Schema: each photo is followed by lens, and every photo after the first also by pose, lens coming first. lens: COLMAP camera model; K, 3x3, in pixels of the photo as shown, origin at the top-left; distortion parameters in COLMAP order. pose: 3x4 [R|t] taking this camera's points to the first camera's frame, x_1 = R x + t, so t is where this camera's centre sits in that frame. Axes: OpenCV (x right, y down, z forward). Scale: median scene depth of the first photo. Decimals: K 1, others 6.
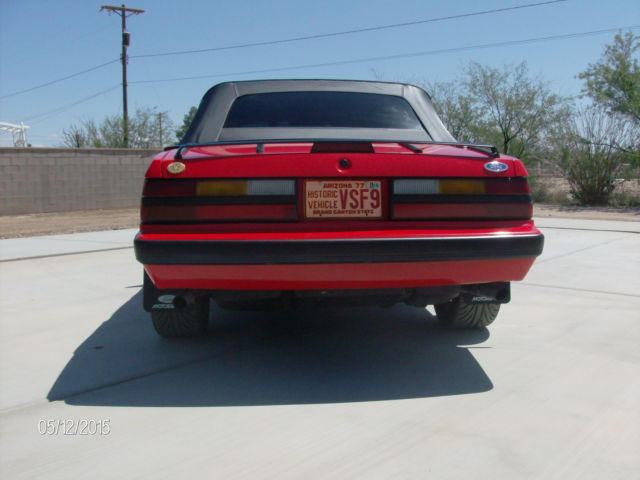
lens RADIAL K [[636.7, 0, 320.0], [0, 636.7, 241.4], [0, 0, 1]] dist [-0.124358, 0.000000]
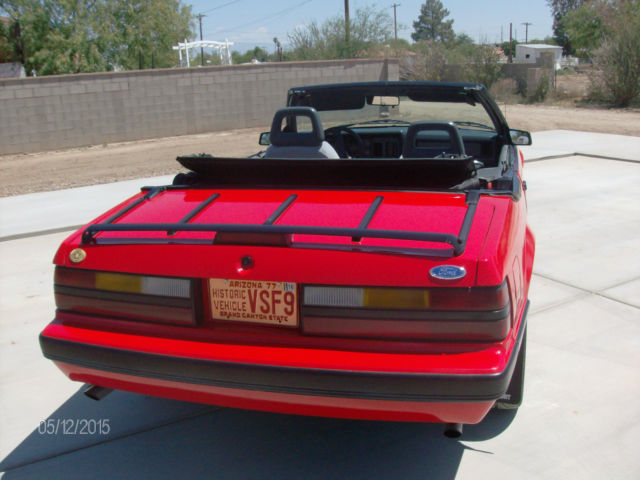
lens RADIAL K [[636.7, 0, 320.1], [0, 636.7, 240.1], [0, 0, 1]] dist [-0.124358, 0.000000]
pose [[0.939114, 0.051085, -0.339788, 0.390156], [0.003625, 0.987358, 0.158462, -0.271843], [0.343588, -0.150046, 0.927056, 0.286662]]
